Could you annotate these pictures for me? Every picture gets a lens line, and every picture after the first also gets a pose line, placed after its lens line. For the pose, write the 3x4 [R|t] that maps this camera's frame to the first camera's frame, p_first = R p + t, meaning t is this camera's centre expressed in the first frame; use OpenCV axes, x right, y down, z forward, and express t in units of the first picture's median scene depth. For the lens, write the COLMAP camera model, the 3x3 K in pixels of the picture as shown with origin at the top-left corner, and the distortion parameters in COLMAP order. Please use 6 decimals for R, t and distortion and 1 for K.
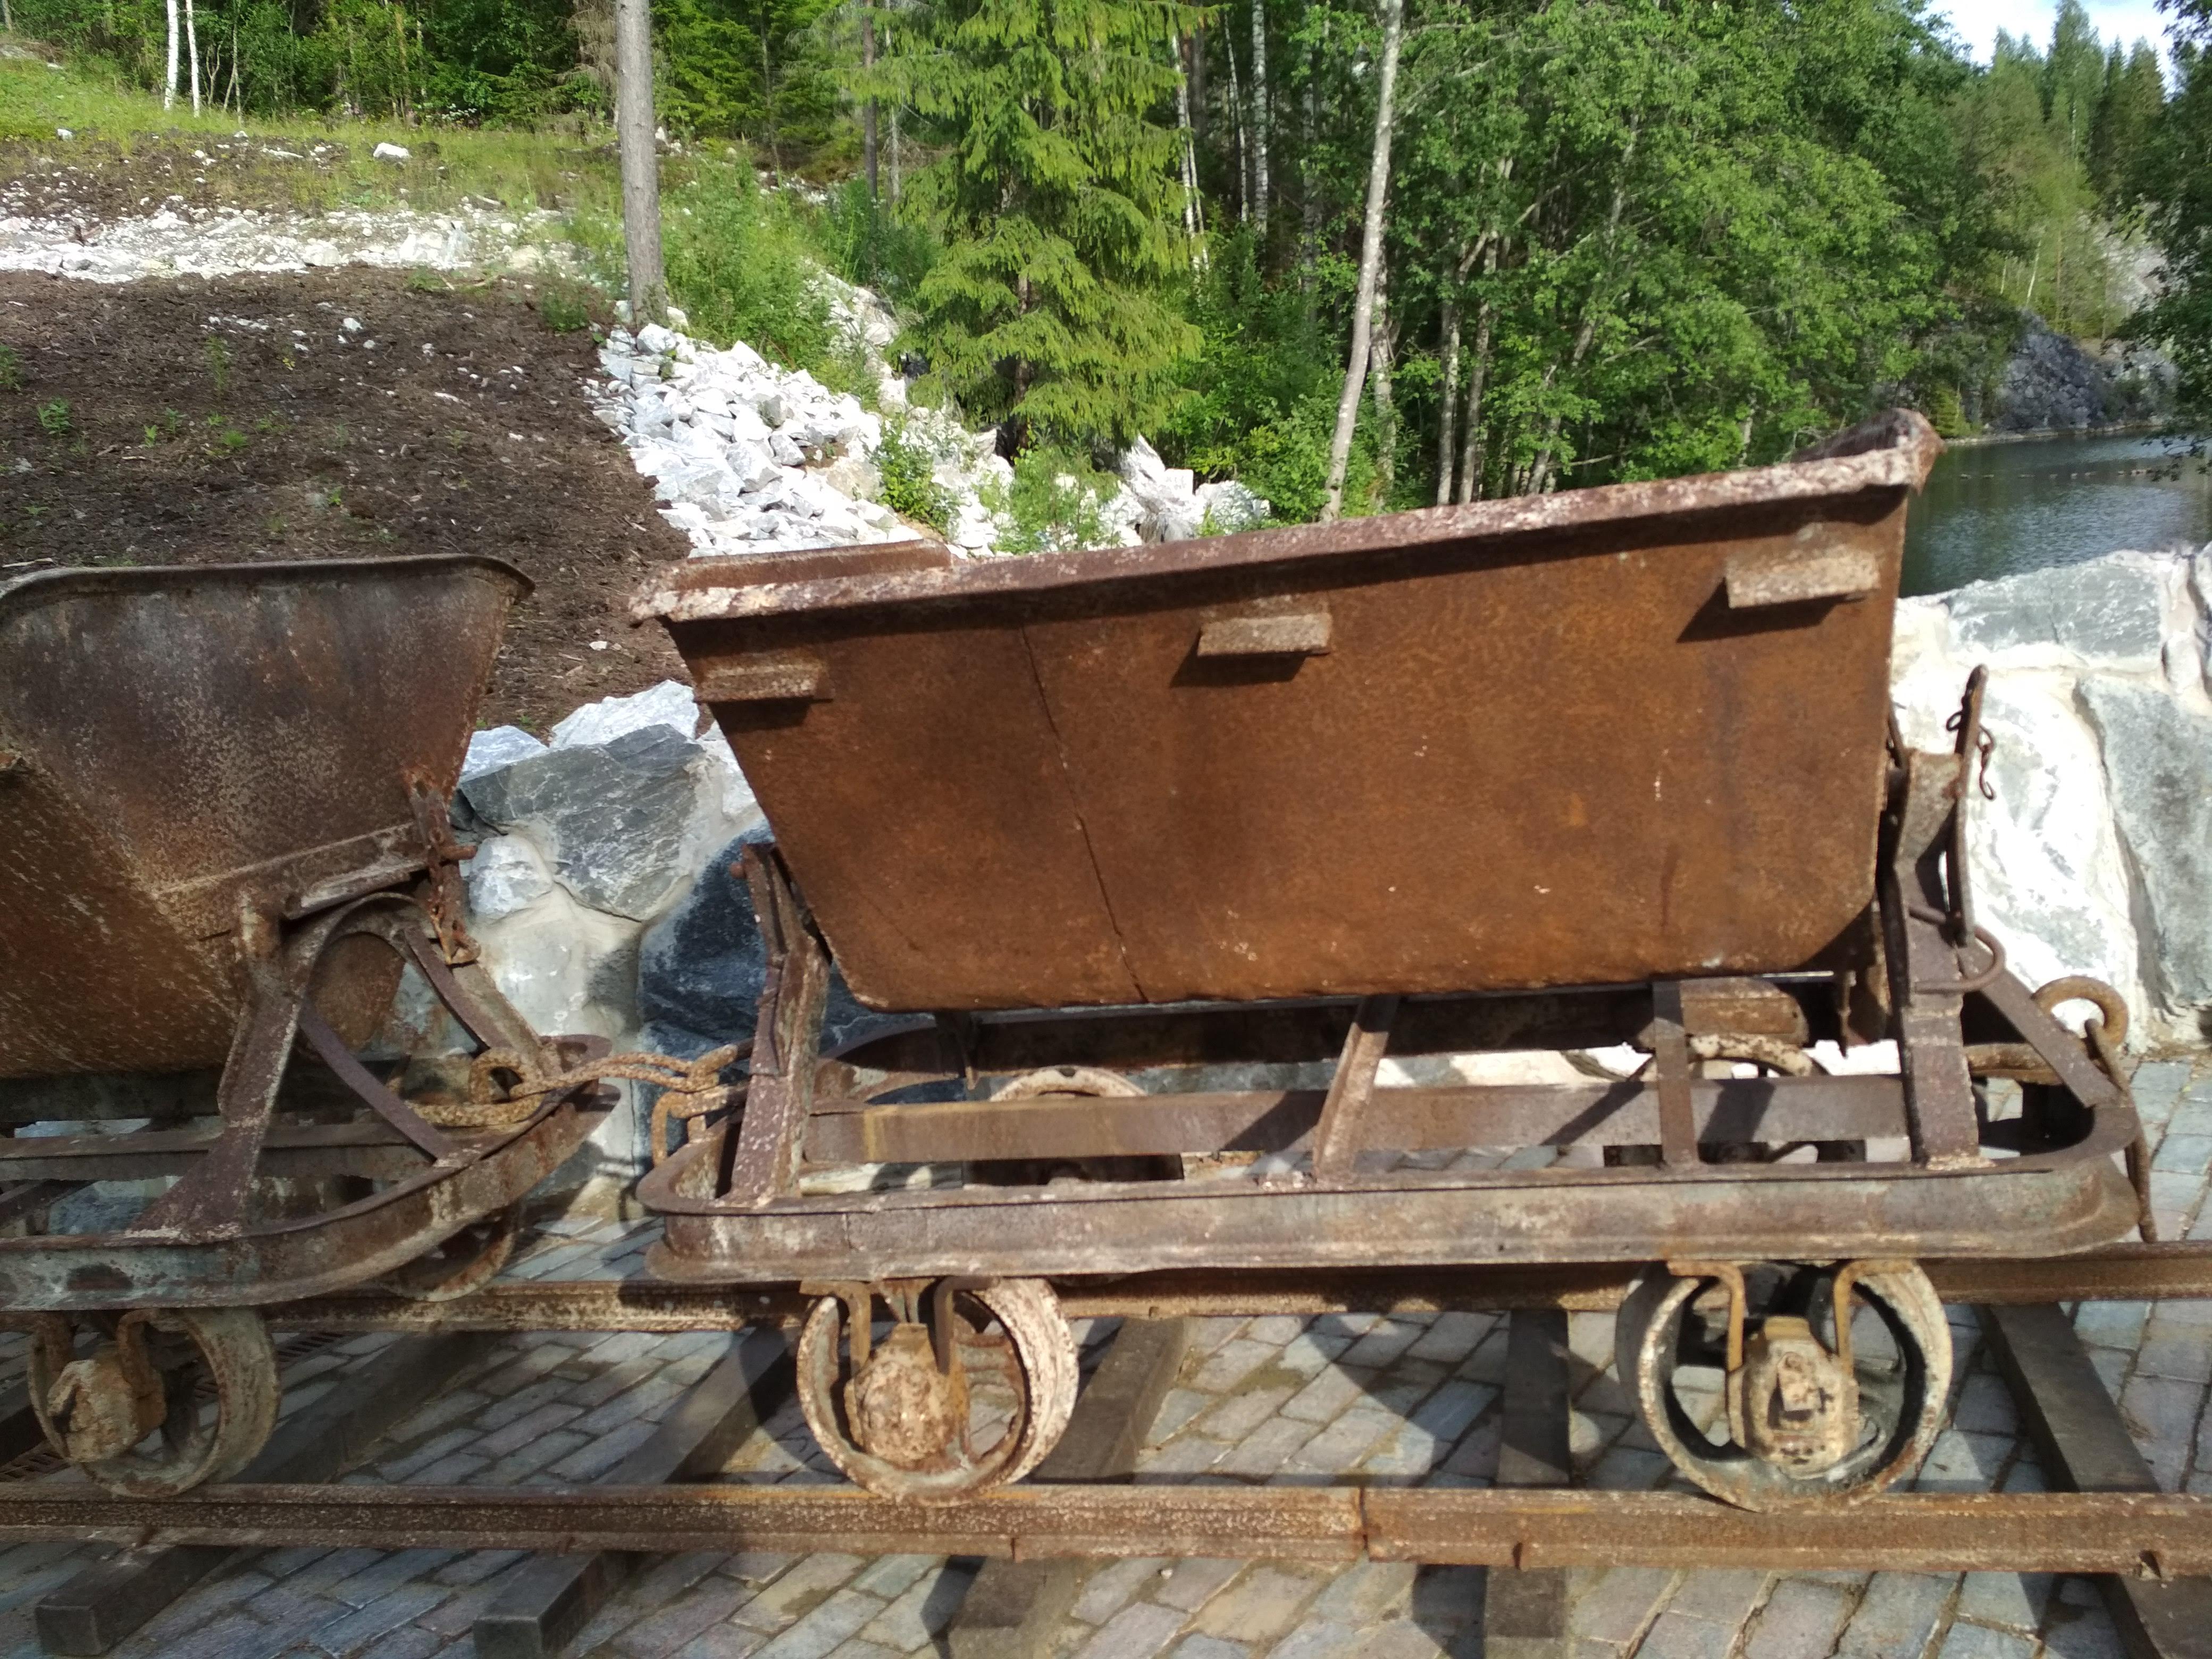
lens RADIAL K [[1982.9, 0, 1106.0], [0, 1982.9, 829.5], [0, 0, 1]] dist [0.119895, -0.205627]
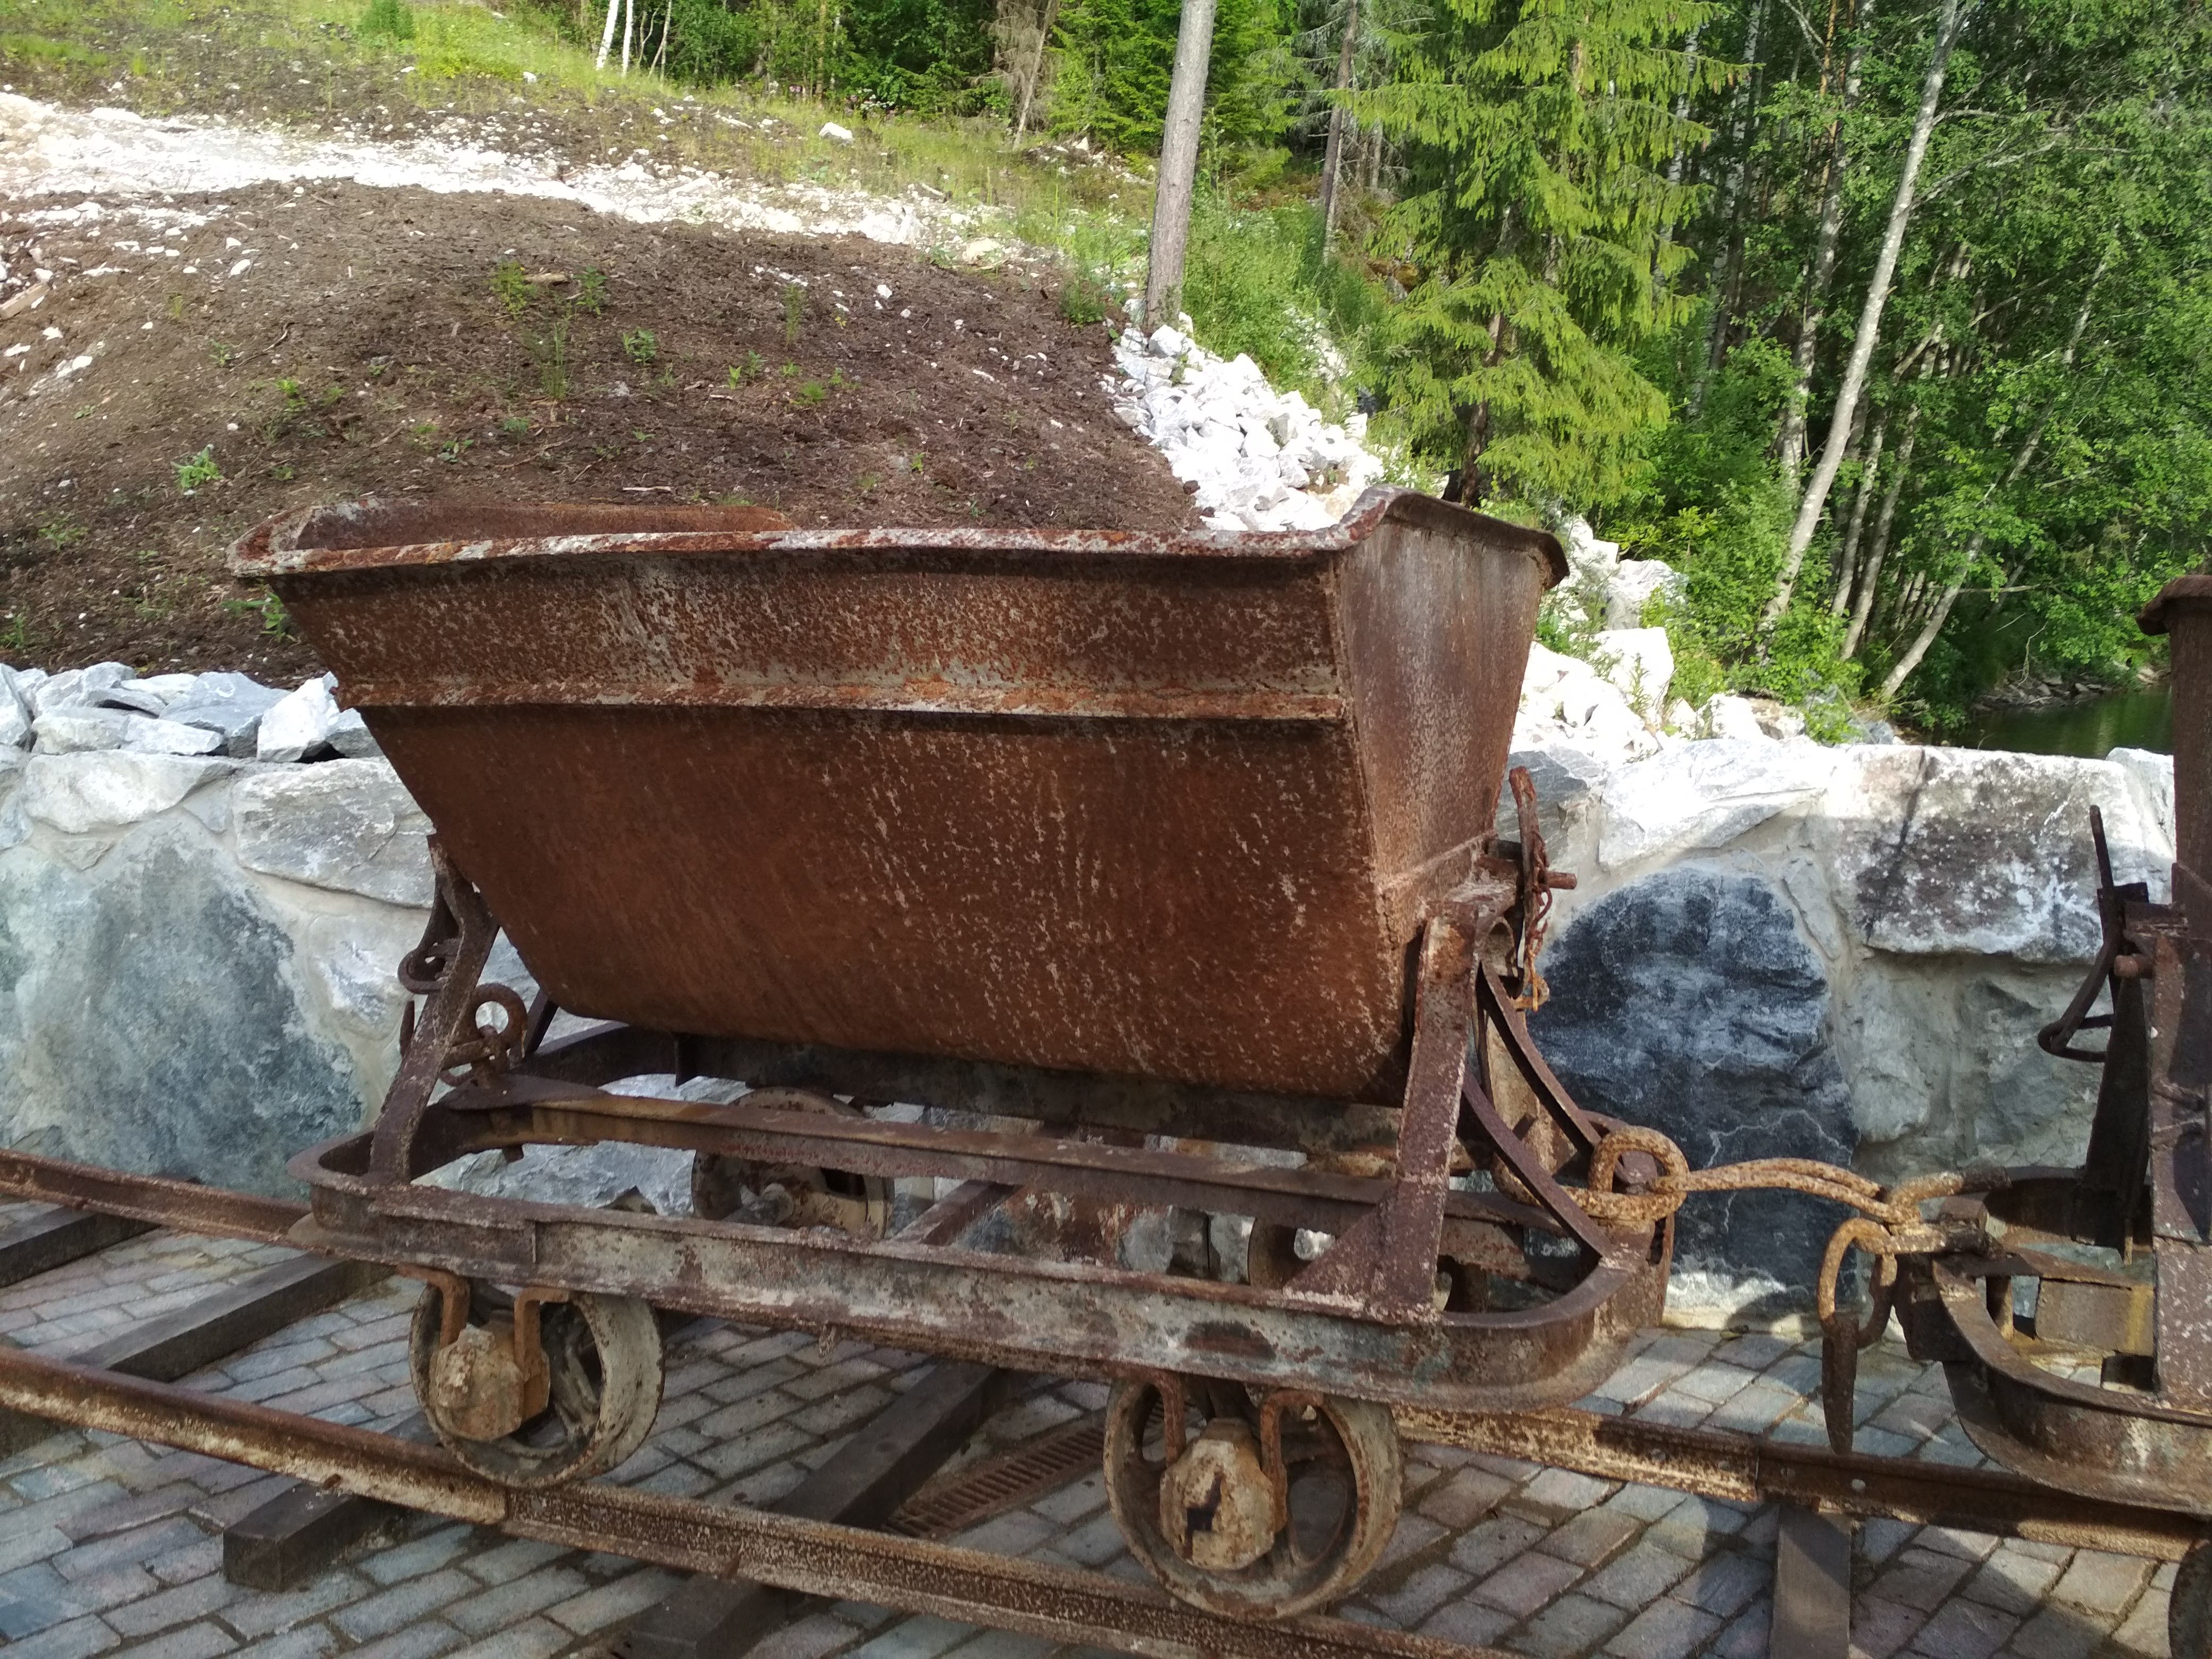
lens RADIAL K [[2010.7, 0, 1109.4], [0, 2010.7, 821.3], [0, 0, 1]] dist [0.144693, -0.312707]
pose [[0.984742, 0.140091, -0.103232, -0.114462], [-0.143206, 0.989417, -0.023370, 0.009210], [0.098866, 0.037797, 0.994383, 0.038140]]
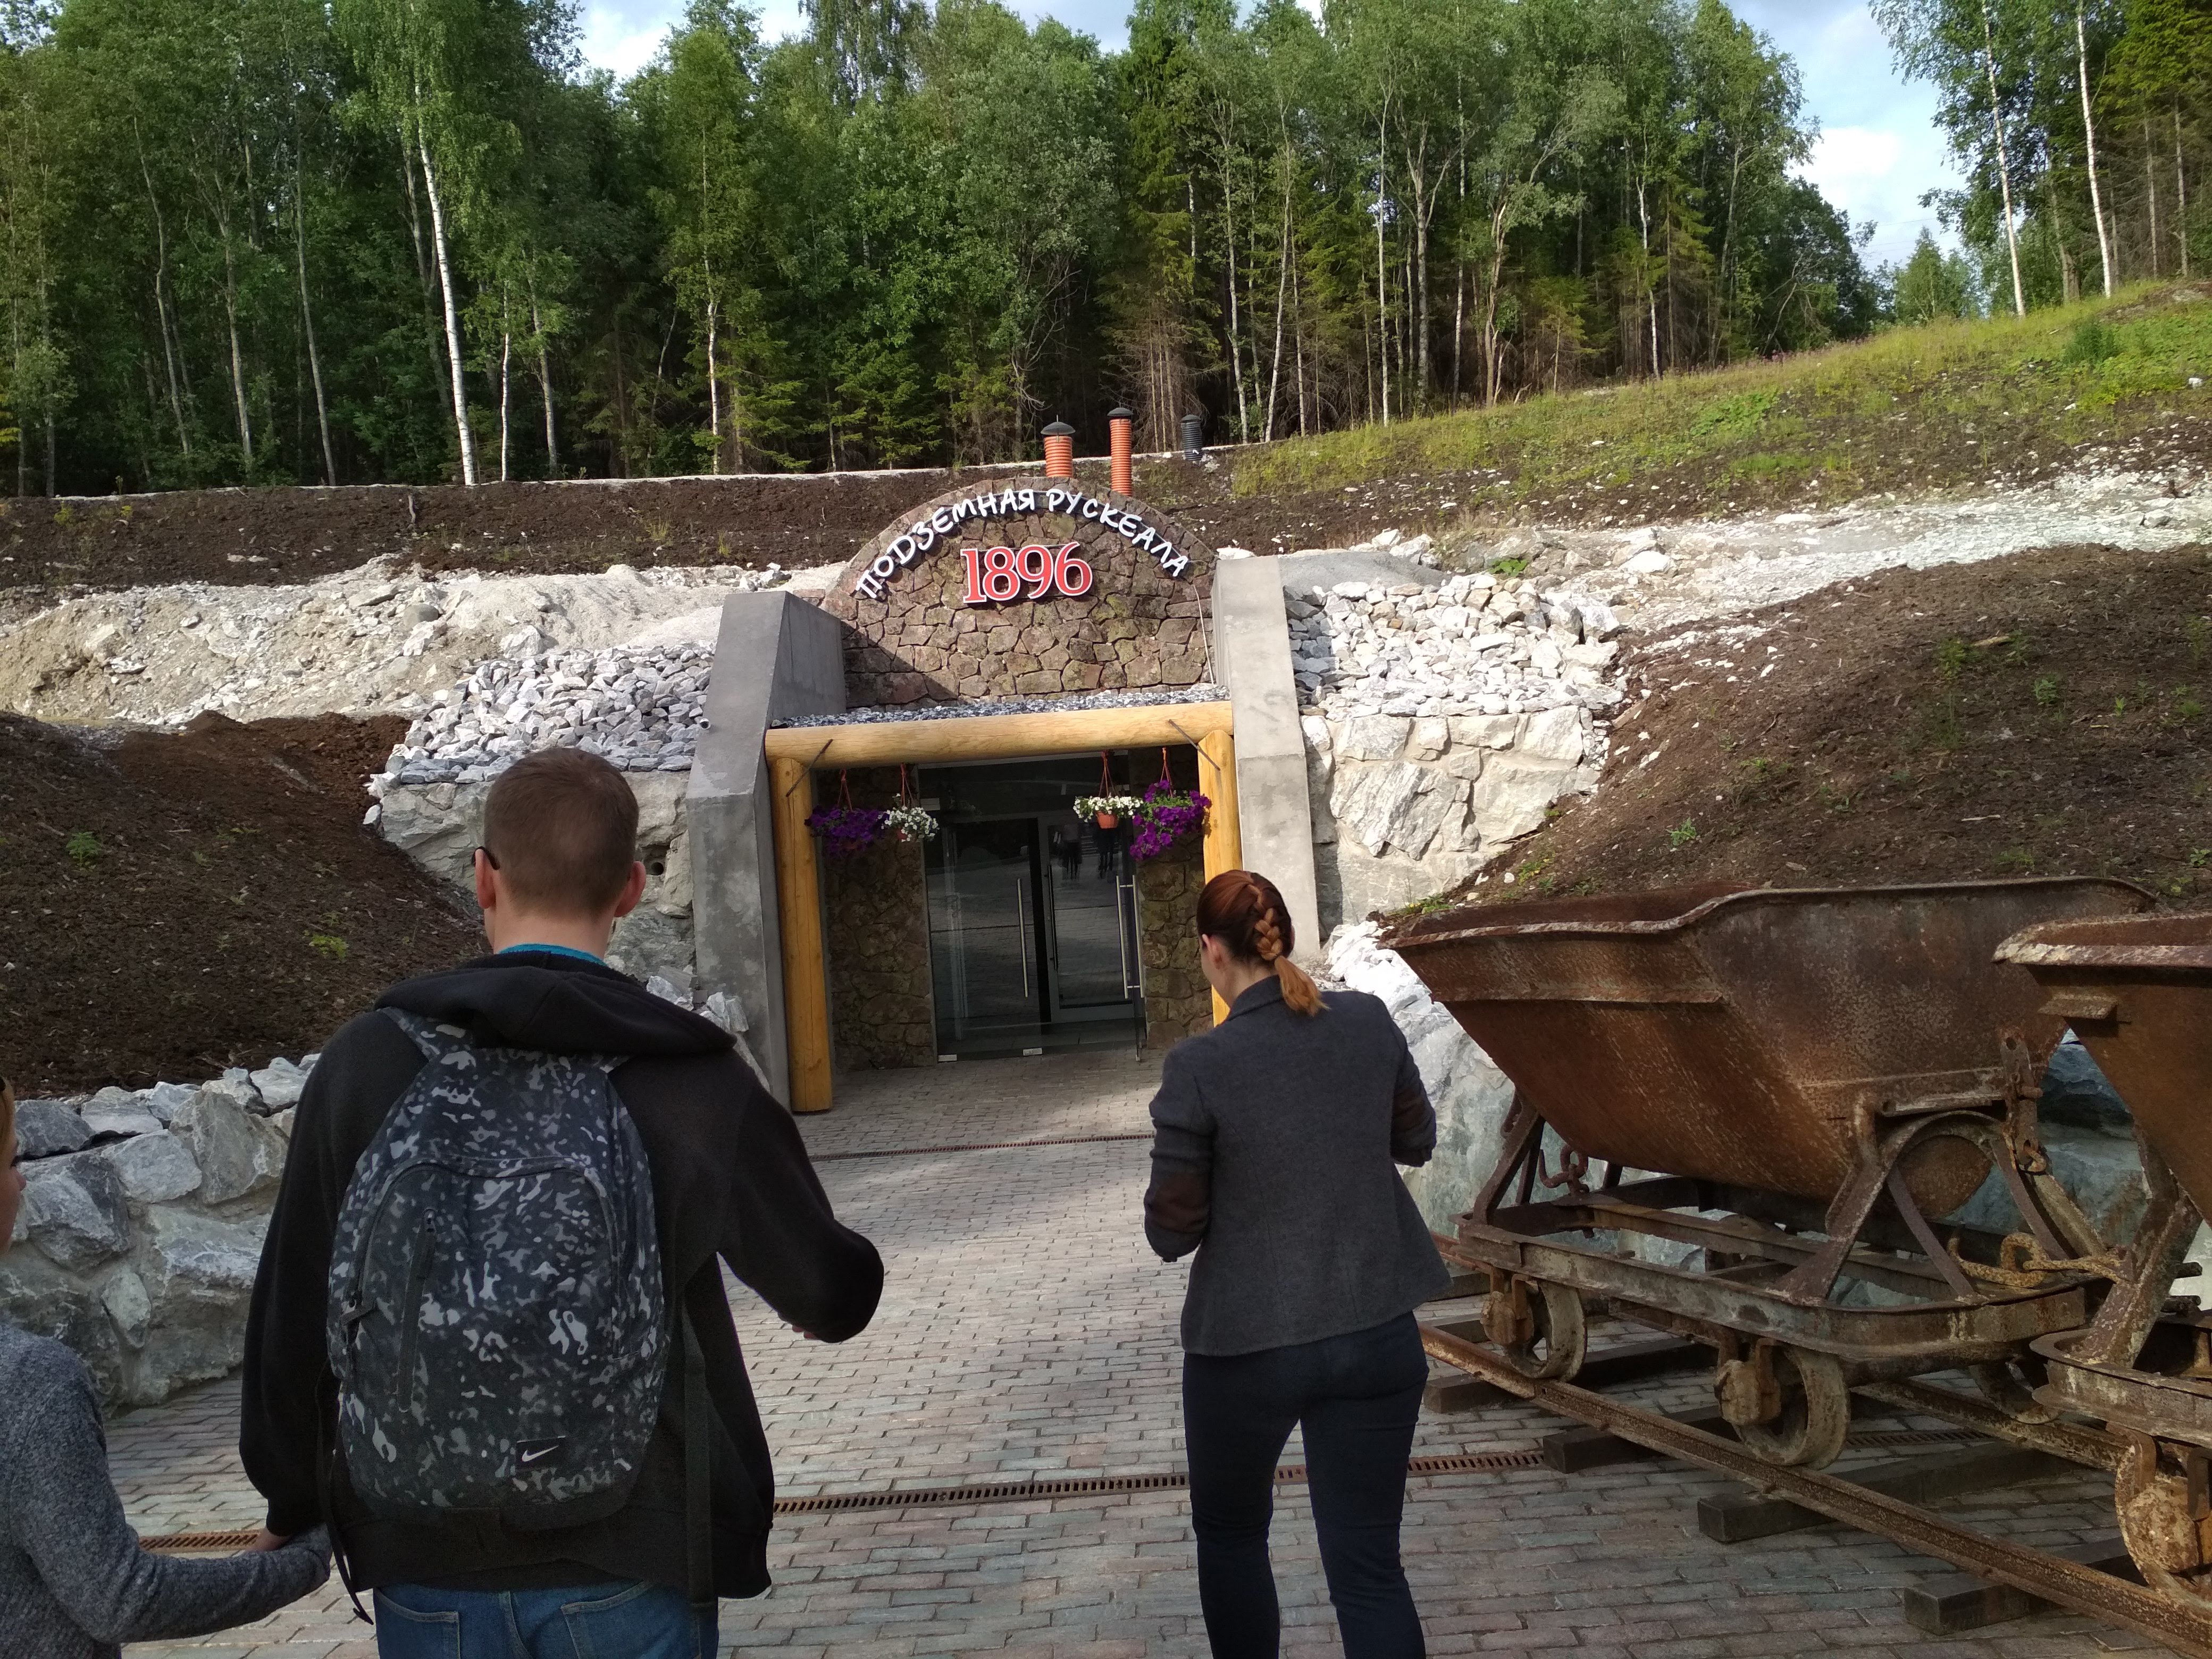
lens RADIAL K [[2065.4, 0, 1104.9], [0, 2065.4, 770.2], [0, 0, 1]] dist [0.044083, -0.011375]
pose [[0.555735, 0.026168, -0.830947, 0.140797], [-0.125626, 0.990670, -0.052820, -0.014285], [0.821813, 0.133743, 0.553838, -0.101269]]
